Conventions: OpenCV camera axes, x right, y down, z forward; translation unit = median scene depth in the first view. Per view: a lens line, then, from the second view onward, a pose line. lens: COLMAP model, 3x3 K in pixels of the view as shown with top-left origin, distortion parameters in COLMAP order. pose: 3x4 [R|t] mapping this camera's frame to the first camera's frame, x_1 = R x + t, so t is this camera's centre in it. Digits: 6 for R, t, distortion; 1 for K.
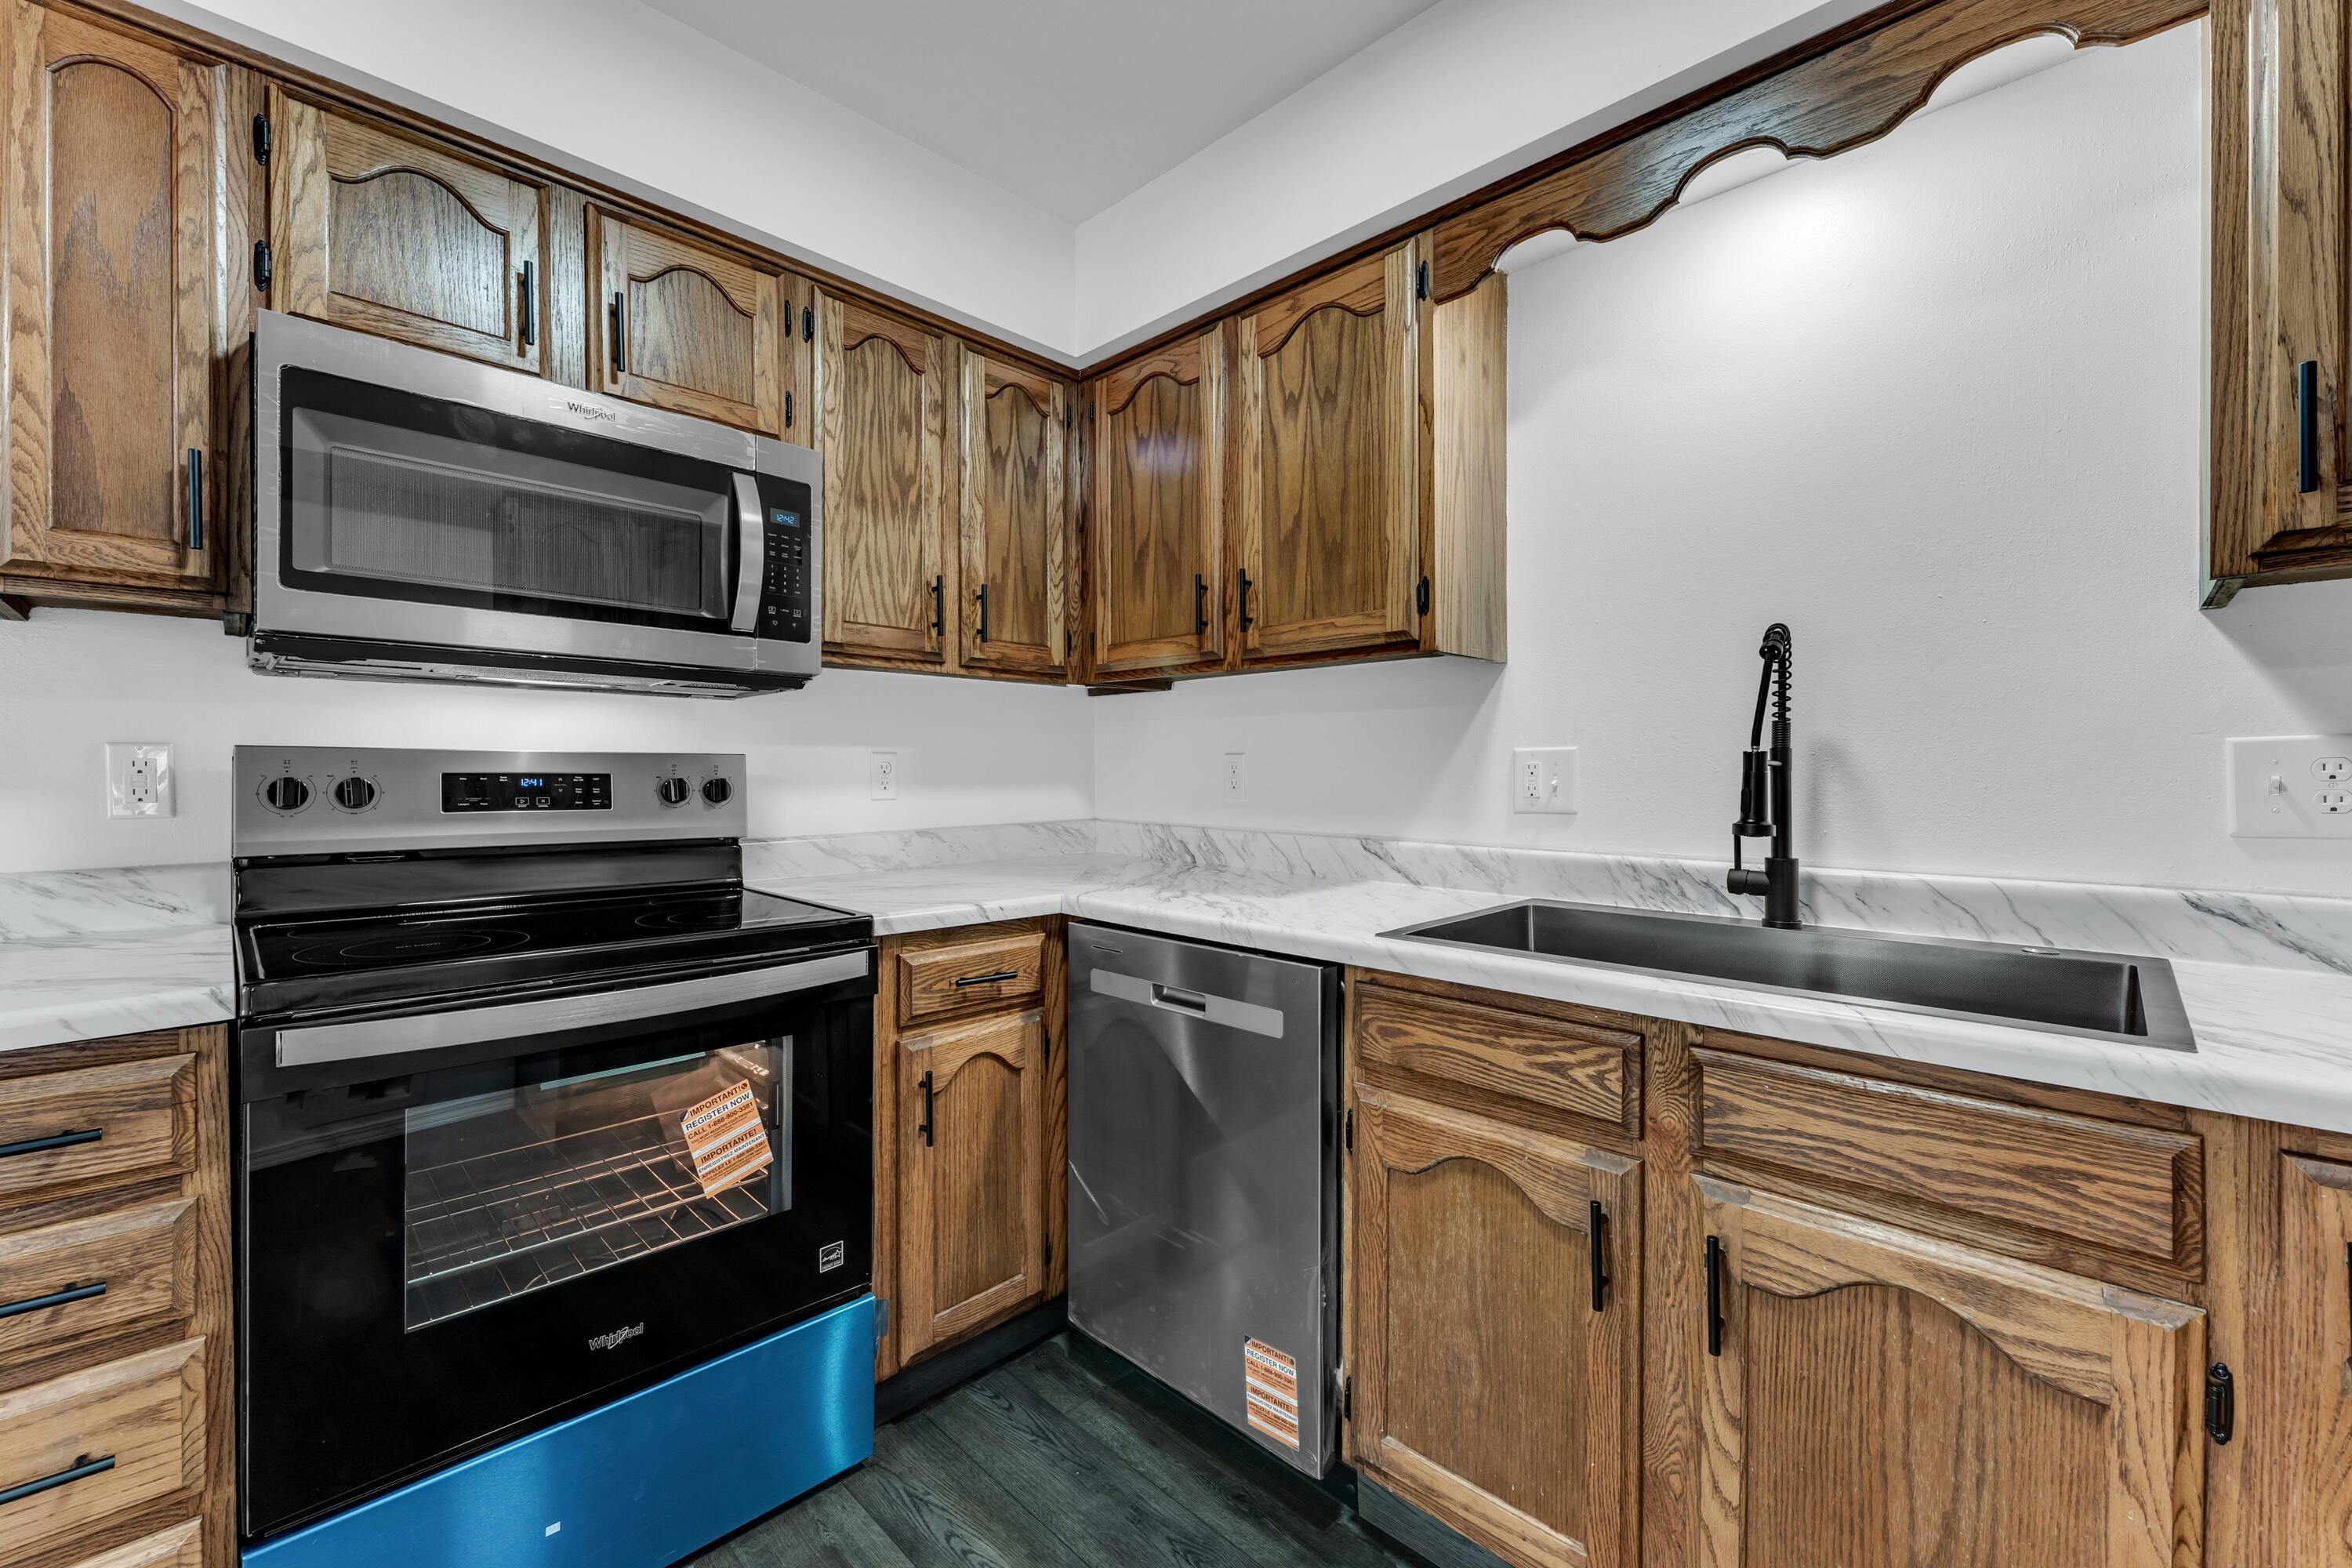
lens RADIAL K [[971.9, 0, 1225.1], [0, 971.9, 774.4], [0, 0, 1]] dist [0.003167, -0.002108]
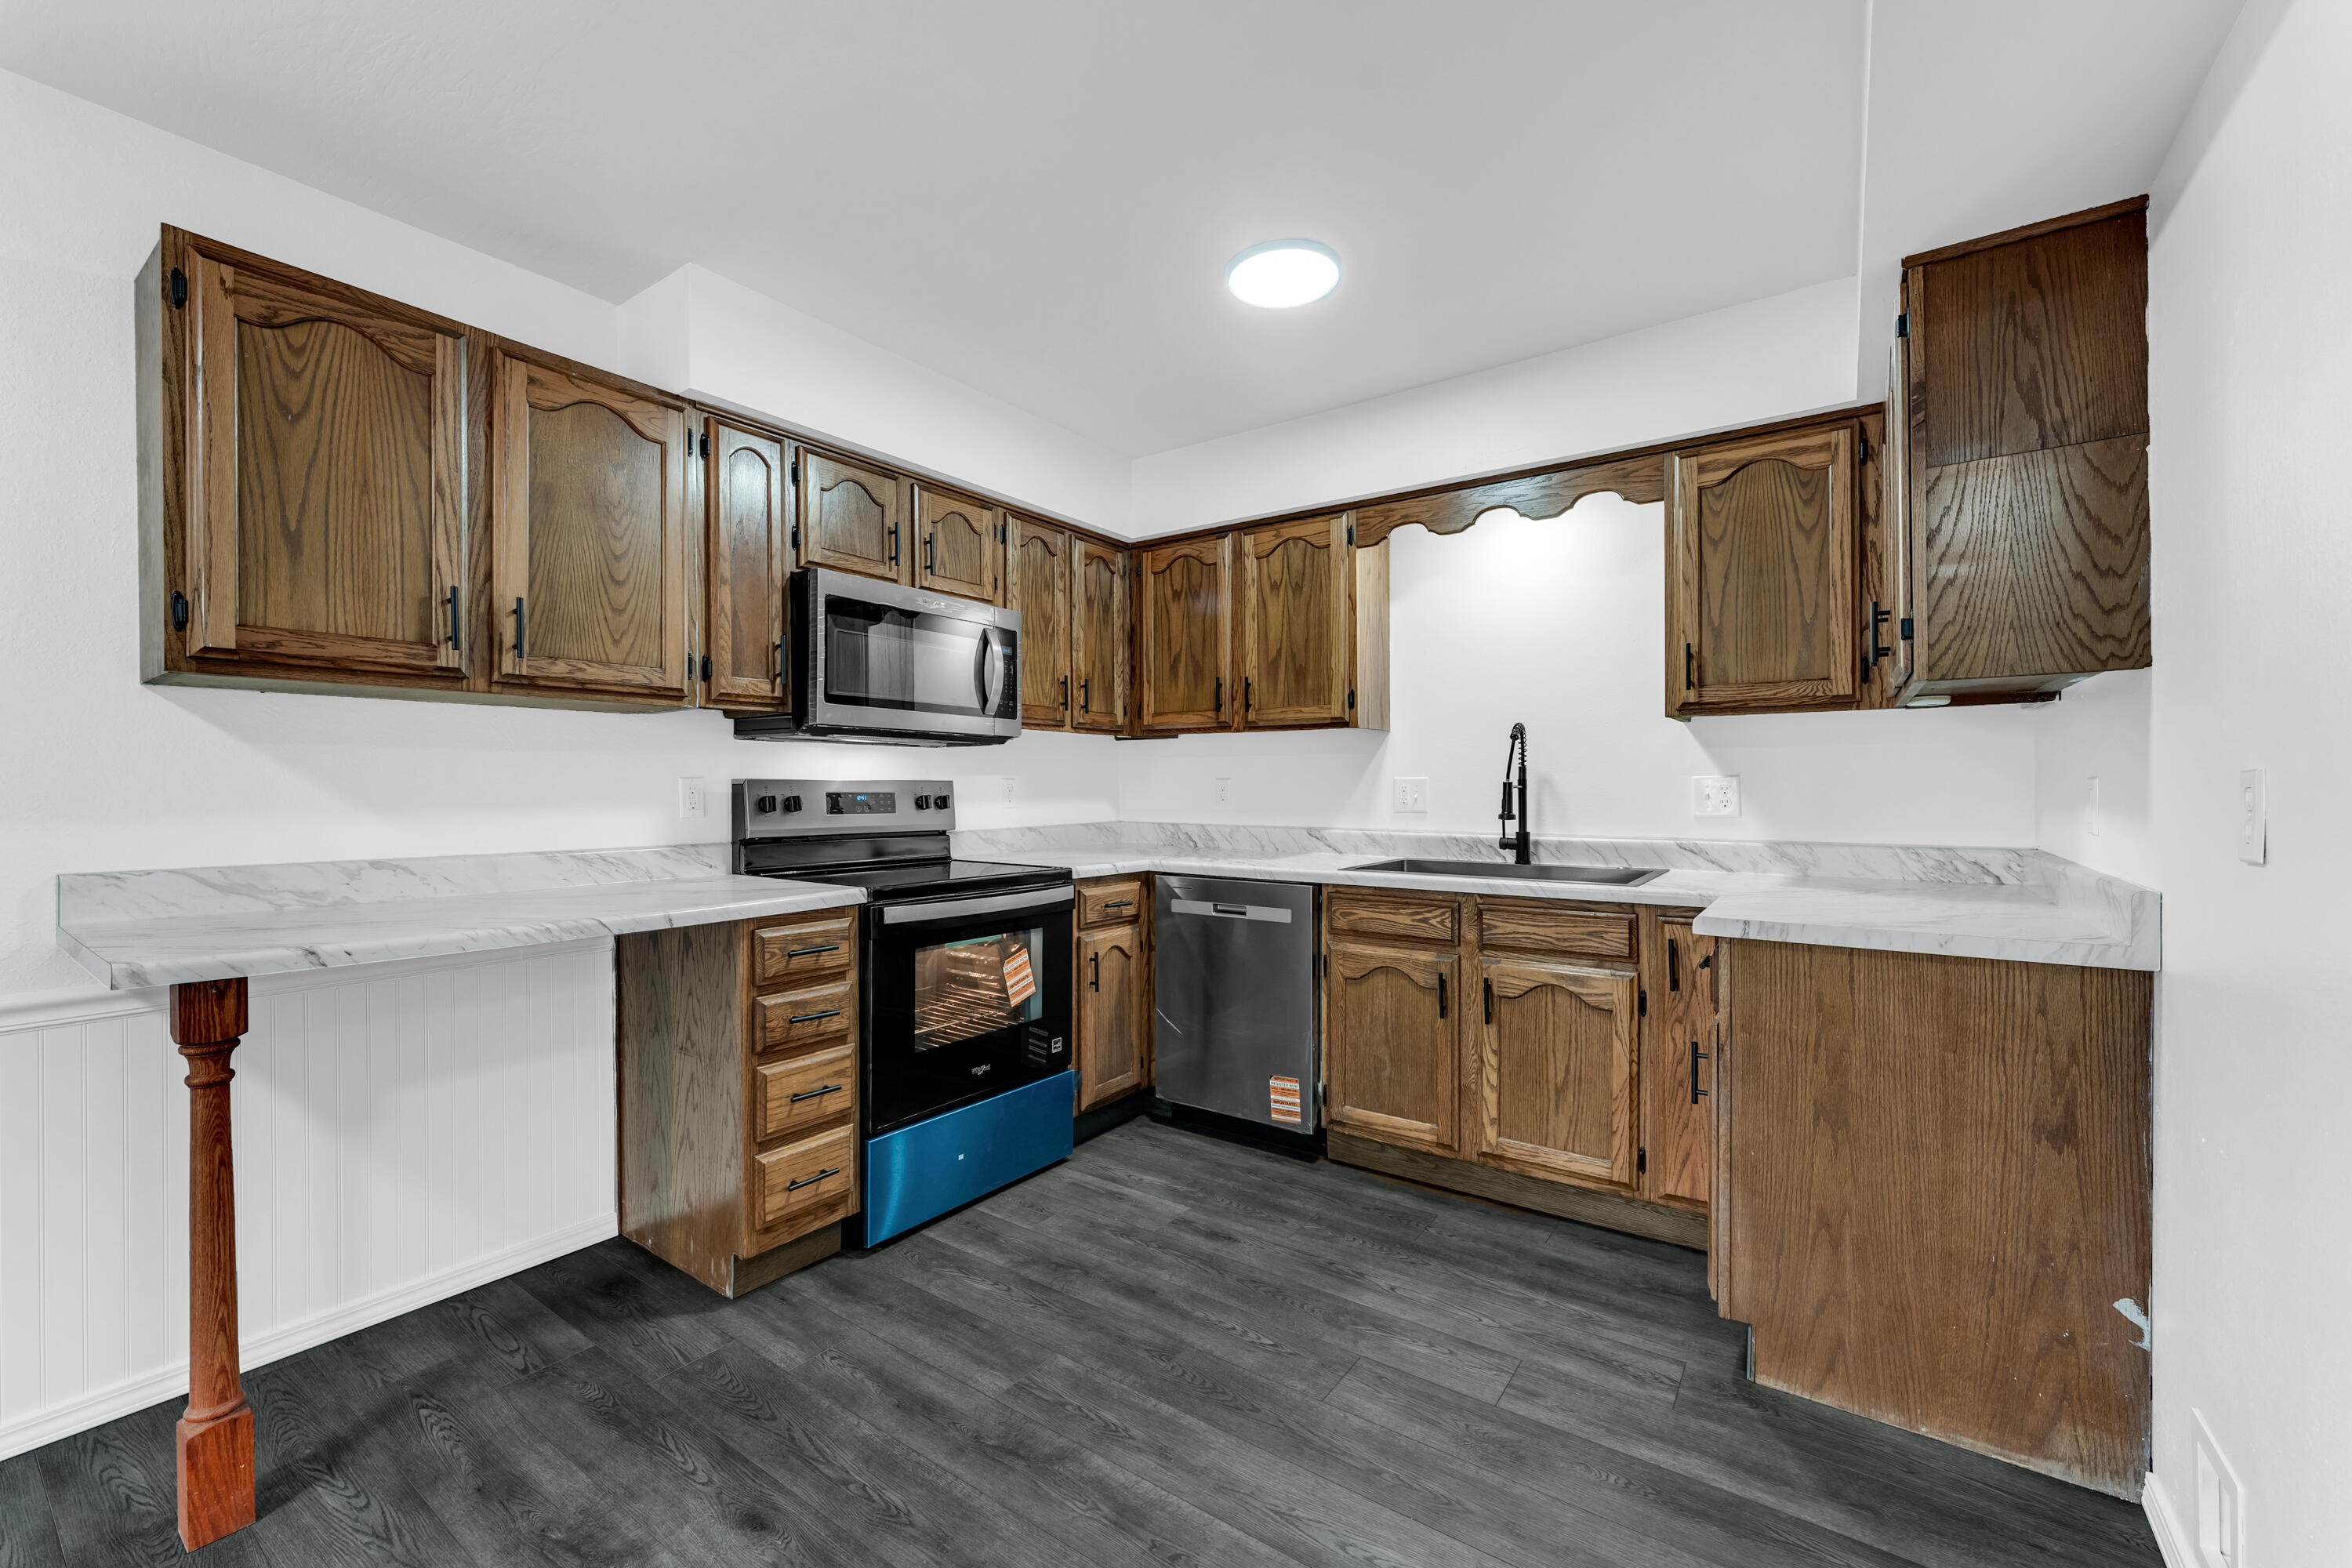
lens RADIAL K [[971.9, 0, 1205.8], [0, 971.9, 782.6], [0, 0, 1]] dist [0.003167, -0.002108]
pose [[0.990006, -0.001630, 0.141016, -0.381744], [0.002563, 0.999976, -0.006437, -0.007359], [-0.141003, 0.006734, 0.989986, -0.932013]]
